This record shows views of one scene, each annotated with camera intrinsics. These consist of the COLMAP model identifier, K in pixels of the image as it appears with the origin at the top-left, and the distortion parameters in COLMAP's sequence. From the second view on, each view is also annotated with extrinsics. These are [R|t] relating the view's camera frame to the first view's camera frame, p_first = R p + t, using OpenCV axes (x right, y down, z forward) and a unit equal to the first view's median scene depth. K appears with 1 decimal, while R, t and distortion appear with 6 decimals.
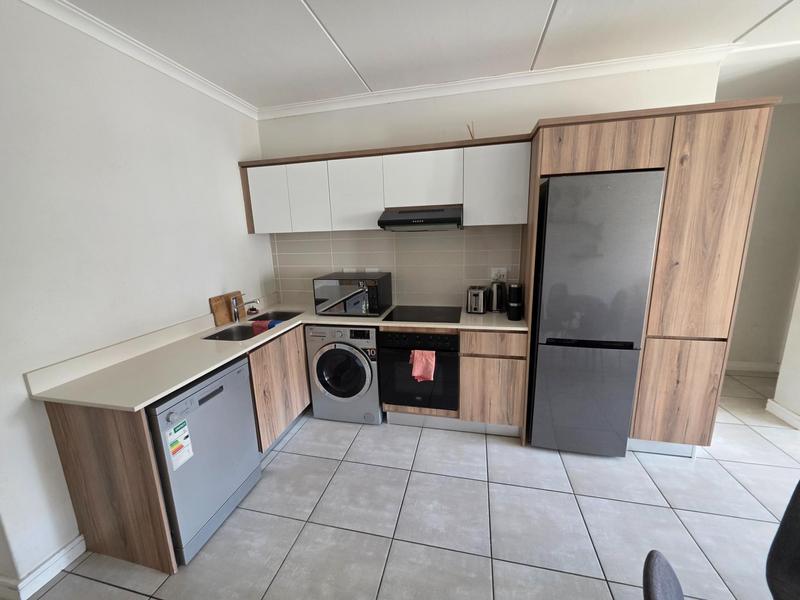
lens RADIAL K [[318.6, 0, 399.9], [0, 318.6, 298.5], [0, 0, 1]] dist [-0.001850, -0.000454]
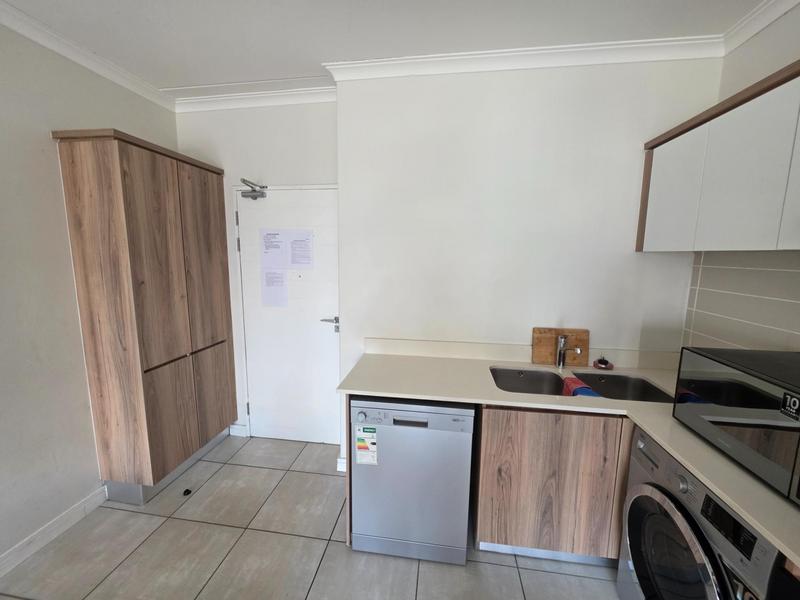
lens RADIAL K [[318.6, 0, 395.0], [0, 318.6, 298.3], [0, 0, 1]] dist [-0.001850, -0.000454]
pose [[0.078720, 0.171459, -0.982041, 0.168310], [-0.215323, 0.964769, 0.151183, -0.119421], [0.973365, 0.199555, 0.112865, 0.540096]]
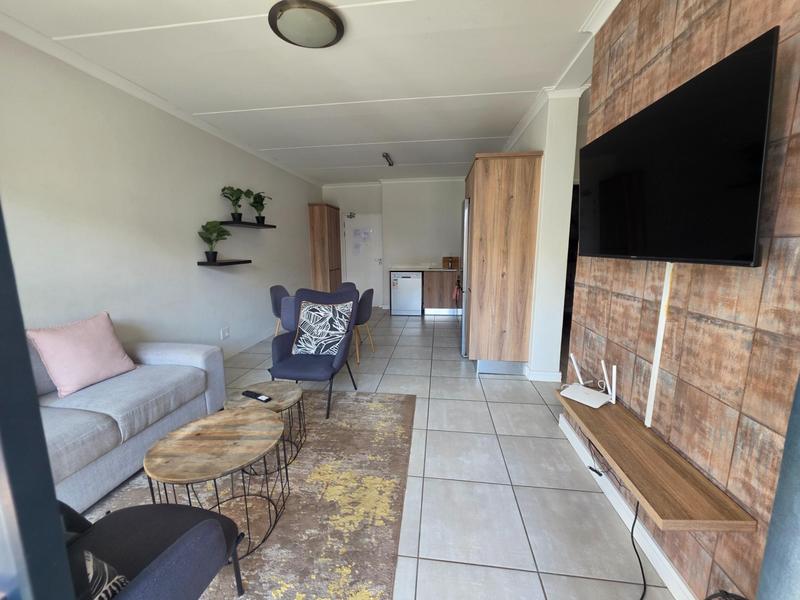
lens RADIAL K [[318.6, 0, 400.0], [0, 318.6, 297.7], [0, 0, 1]] dist [-0.001850, -0.000454]
pose [[0.117085, 0.192013, -0.974383, 2.079912], [-0.200245, 0.965544, 0.166209, -0.047443], [0.972724, 0.175655, 0.151501, 0.289437]]
